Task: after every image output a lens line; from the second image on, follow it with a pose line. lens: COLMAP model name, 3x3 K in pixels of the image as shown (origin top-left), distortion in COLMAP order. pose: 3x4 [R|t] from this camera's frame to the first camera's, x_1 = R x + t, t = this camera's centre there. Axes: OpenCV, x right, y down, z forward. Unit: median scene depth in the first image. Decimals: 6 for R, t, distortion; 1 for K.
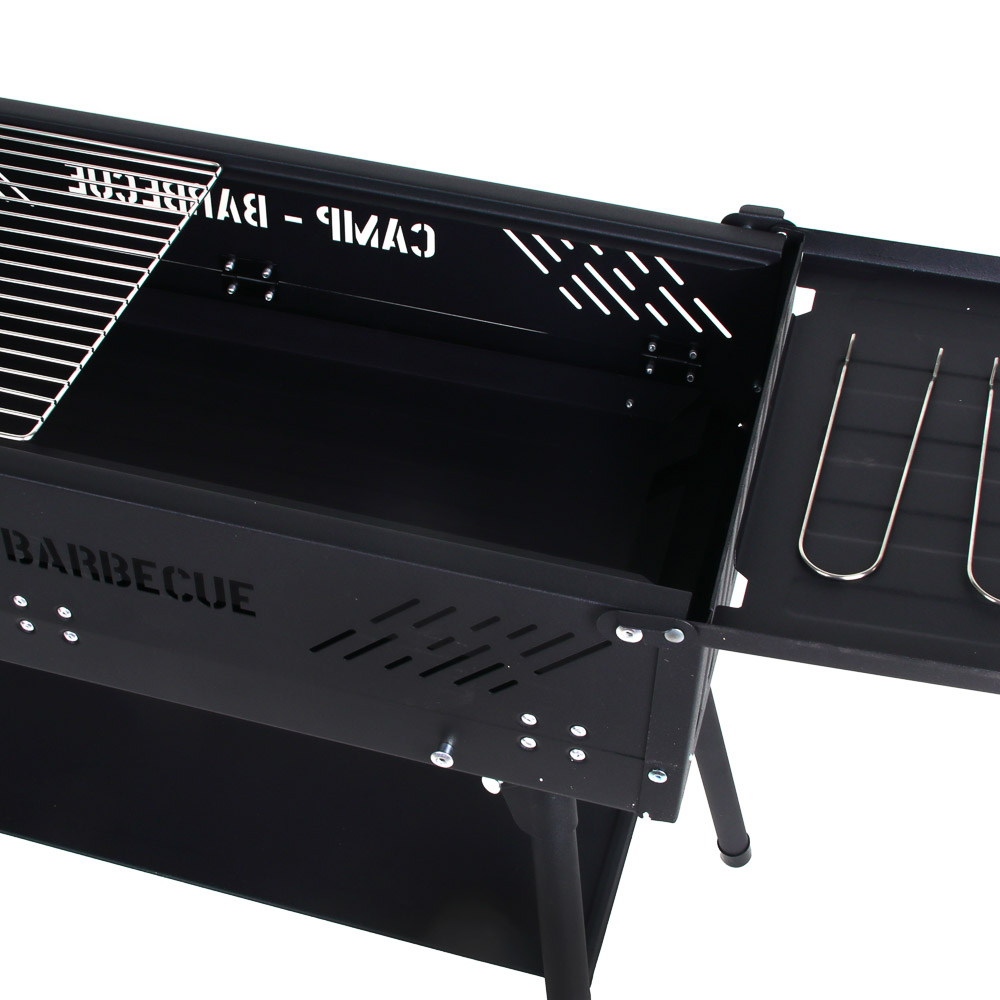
lens RADIAL K [[1667.1, 0, 500.0], [0, 1667.1, 500.0], [0, 0, 1]] dist [-0.048271, -0.126062]
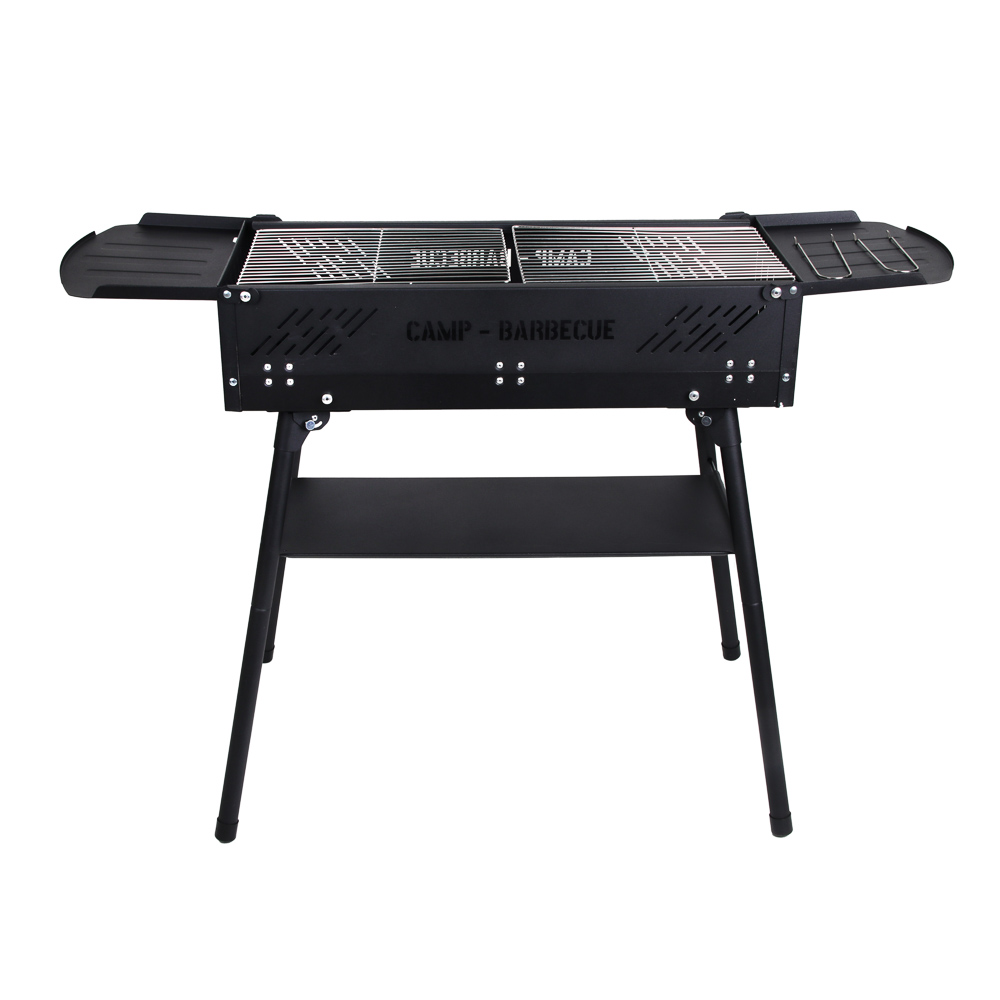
lens RADIAL K [[1374.9, 0, 500.0], [0, 1374.9, 500.0], [0, 0, 1]] dist [0.067673, -0.077534]
pose [[0.957626, -0.145642, 0.248479, -0.816623], [0.218200, 0.929983, -0.295838, 0.823214], [-0.187995, 0.337520, 0.922355, -0.704748]]
